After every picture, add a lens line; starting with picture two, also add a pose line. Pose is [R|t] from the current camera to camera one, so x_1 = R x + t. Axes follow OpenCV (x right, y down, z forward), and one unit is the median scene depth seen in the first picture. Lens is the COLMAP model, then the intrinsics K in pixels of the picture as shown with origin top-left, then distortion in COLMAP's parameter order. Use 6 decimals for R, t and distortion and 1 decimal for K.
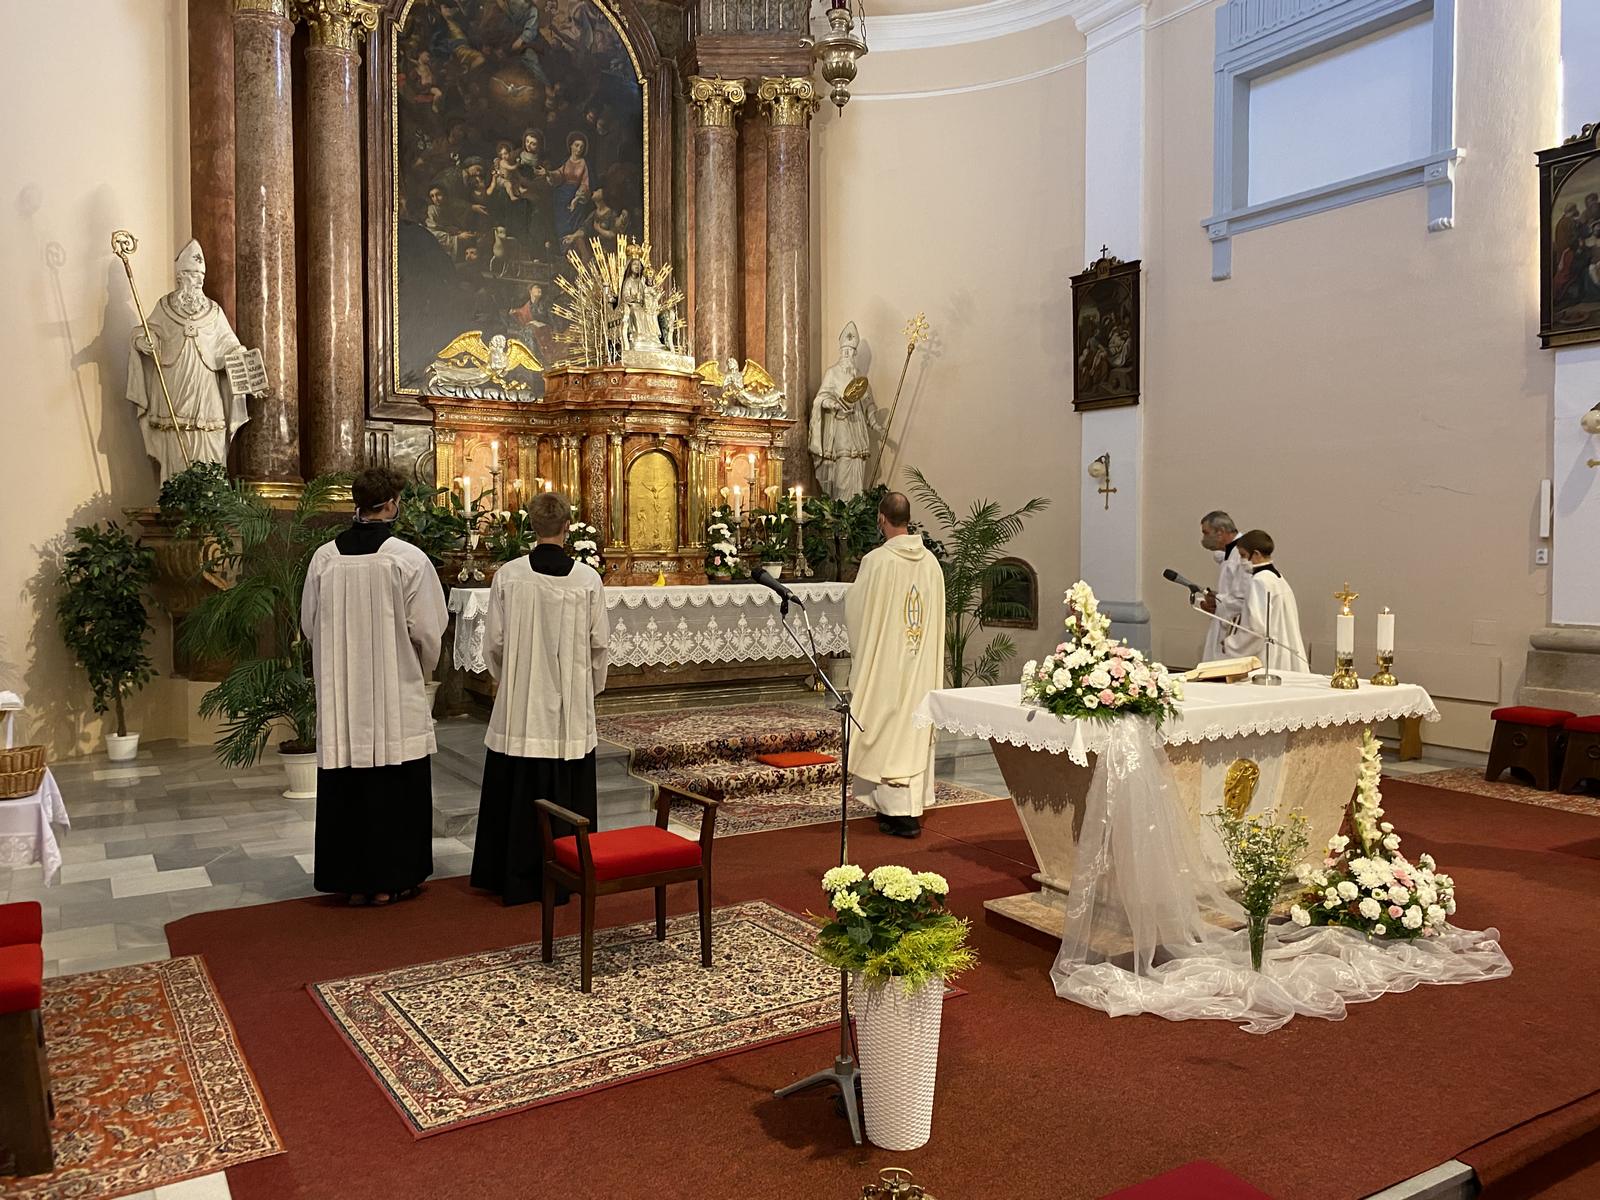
lens RADIAL K [[1227.6, 0, 794.4], [0, 1227.6, 579.4], [0, 0, 1]] dist [0.029136, -0.033405]
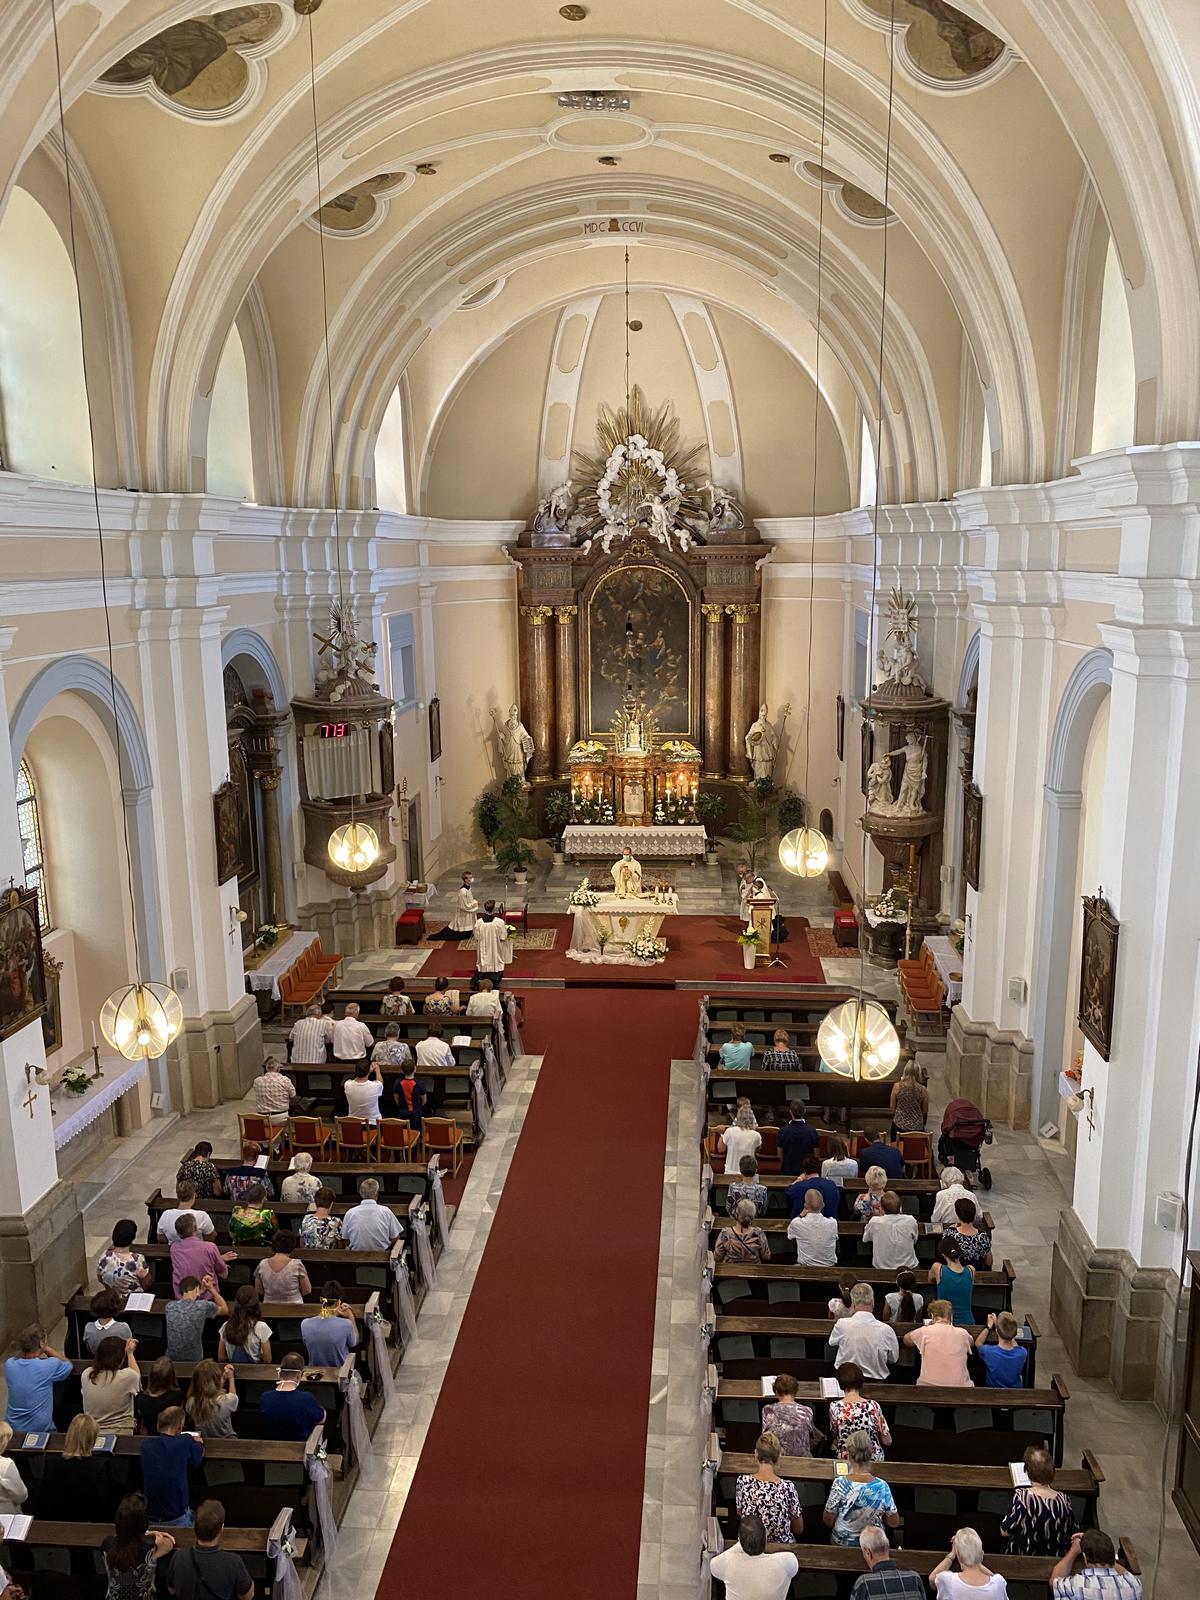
lens RADIAL K [[1227.6, 0, 603.0], [0, 1227.6, 788.4], [0, 0, 1]] dist [0.029136, -0.033405]
pose [[0.812942, 0.099392, -0.573800, 1.609998], [-0.001769, 0.985744, 0.168242, -0.617707], [0.582342, -0.135756, 0.801529, -1.505045]]
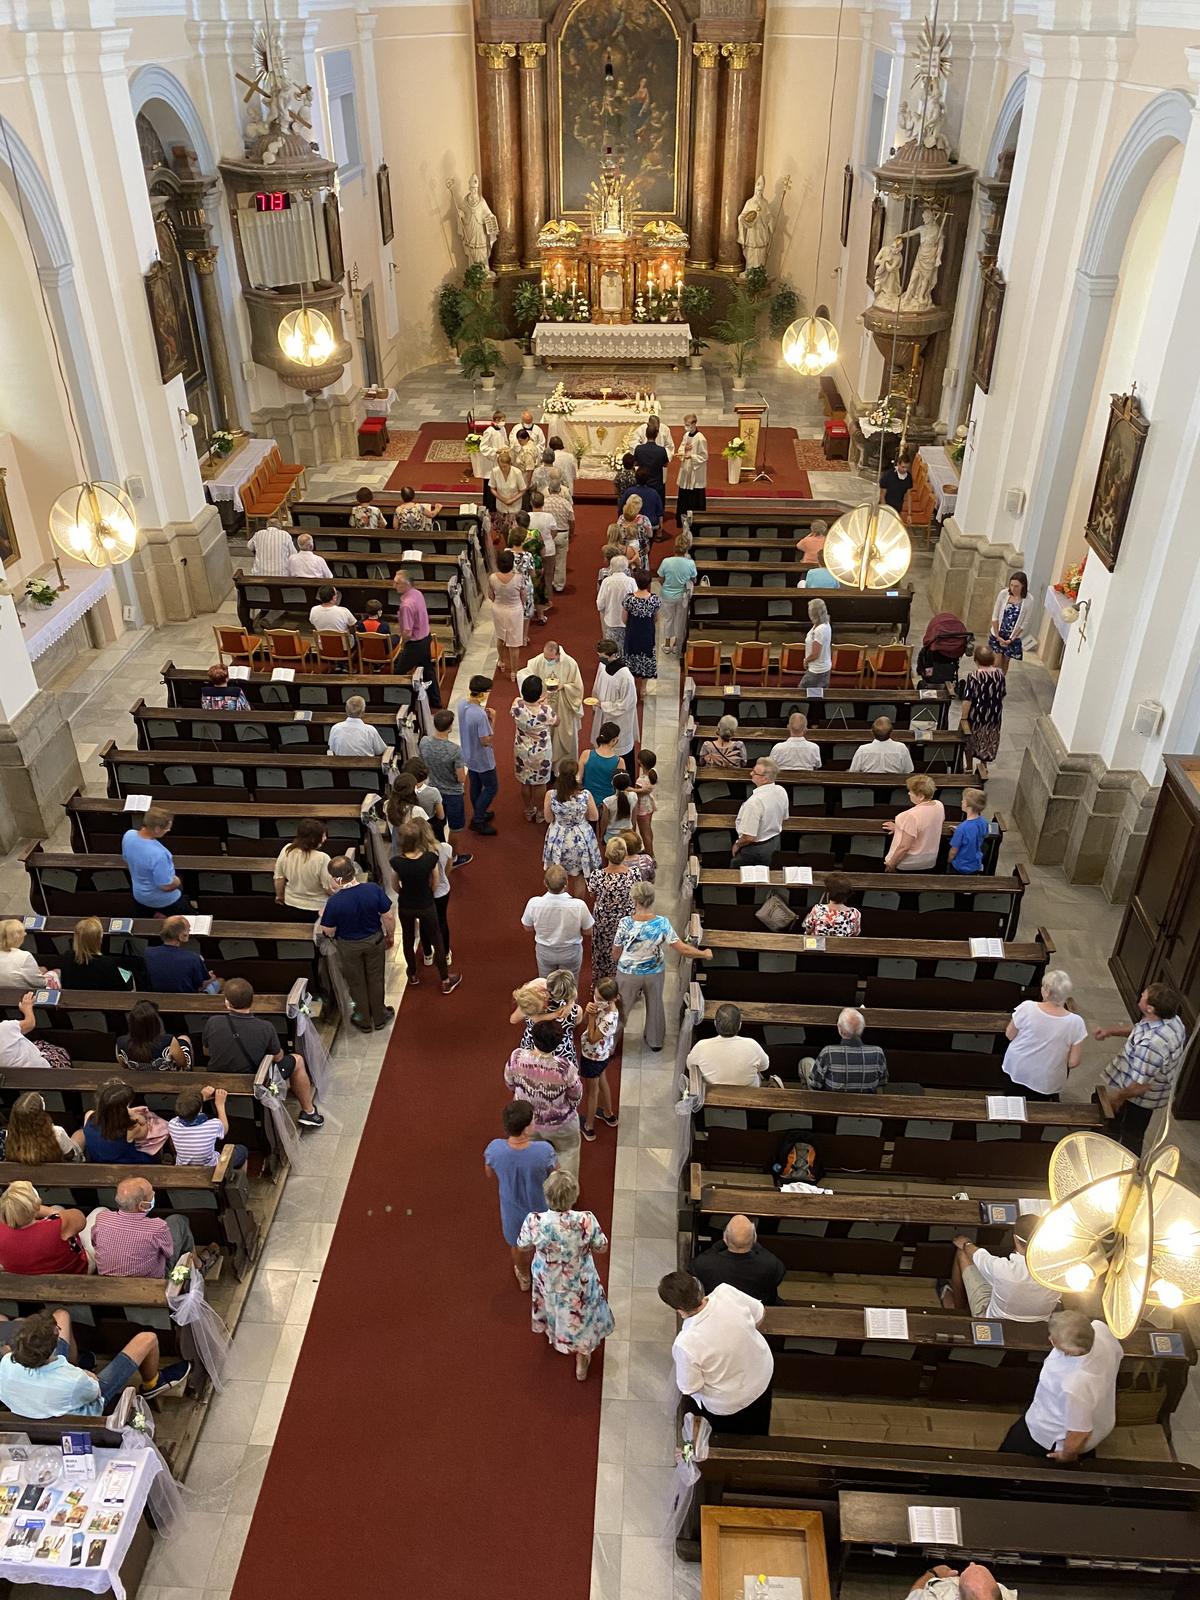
lens RADIAL K [[1227.6, 0, 597.2], [0, 1227.6, 799.9], [0, 0, 1]] dist [0.029136, -0.033405]
pose [[0.824832, 0.308651, -0.473695, 1.561575], [-0.011474, 0.846803, 0.531783, -0.583588], [0.565262, -0.433197, 0.702011, -1.475141]]
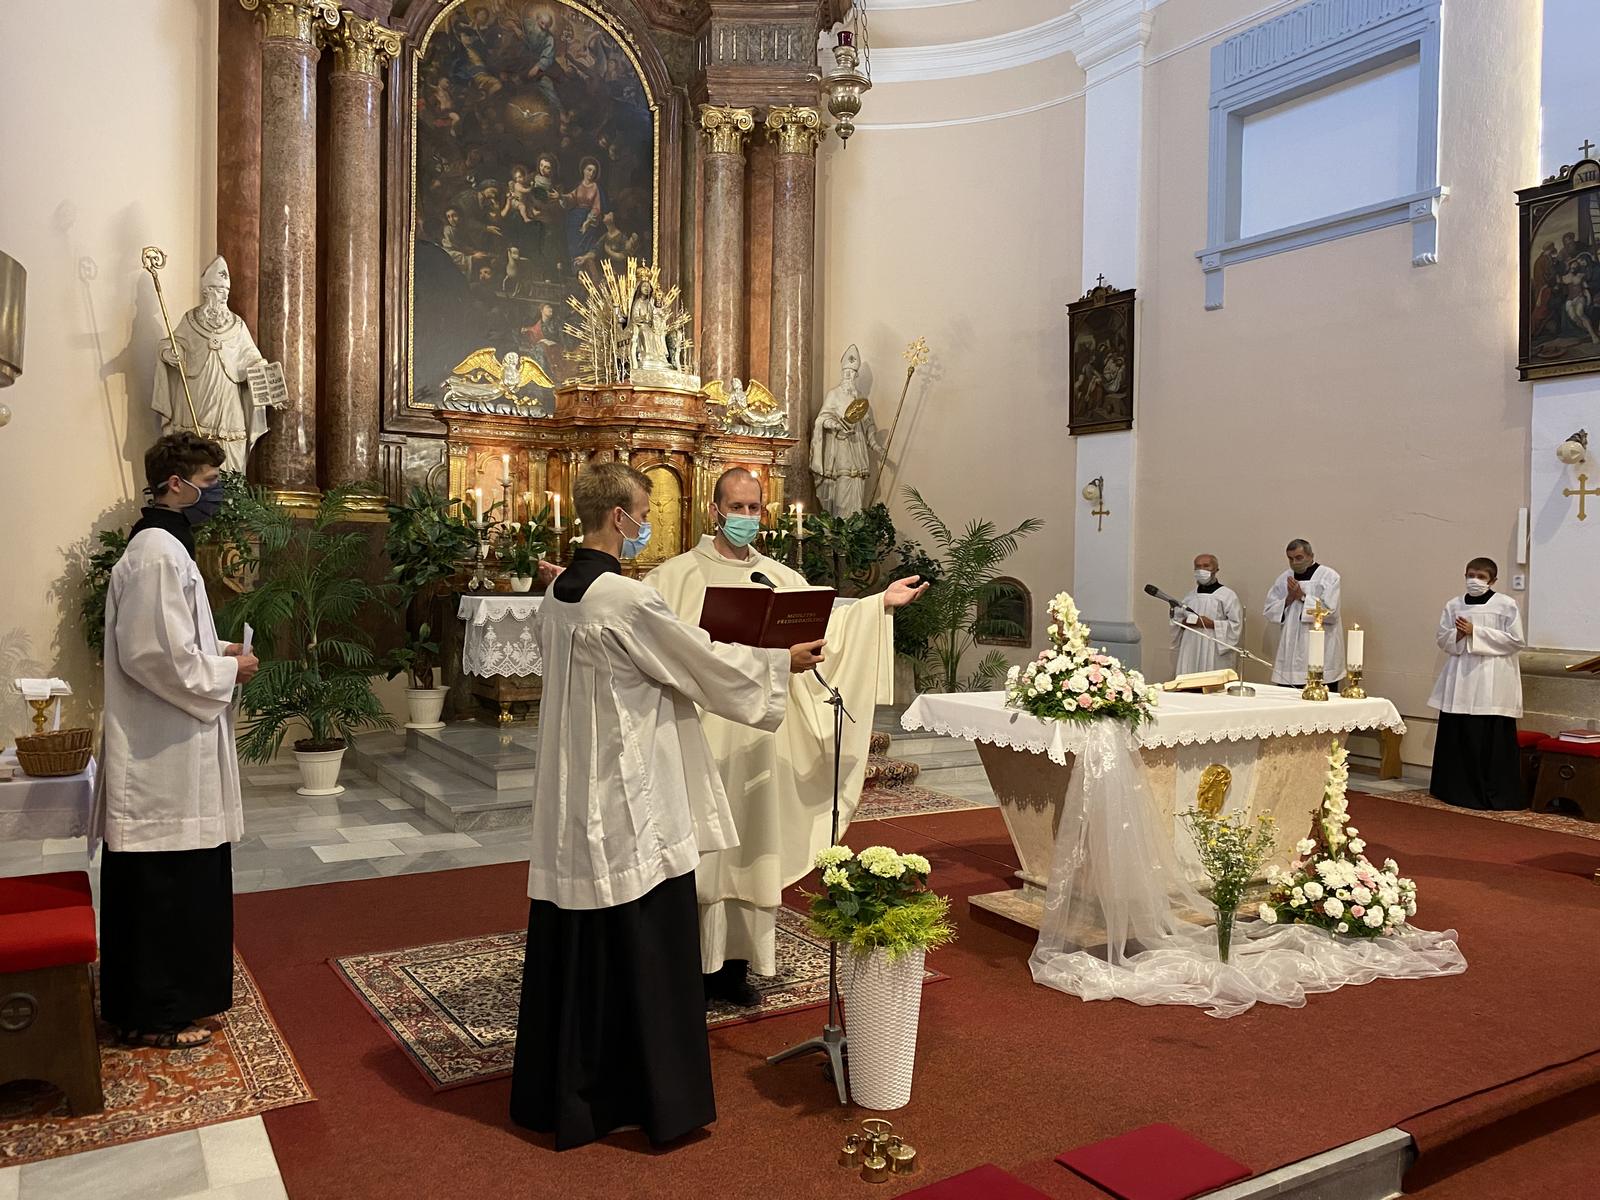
lens RADIAL K [[1227.6, 0, 787.4], [0, 1227.6, 583.6], [0, 0, 1]] dist [0.029136, -0.033405]
pose [[0.999852, 0.016308, -0.005507, 0.000391], [-0.016380, 0.999777, -0.013301, 0.006012], [0.005289, 0.013389, 0.999896, -0.031547]]
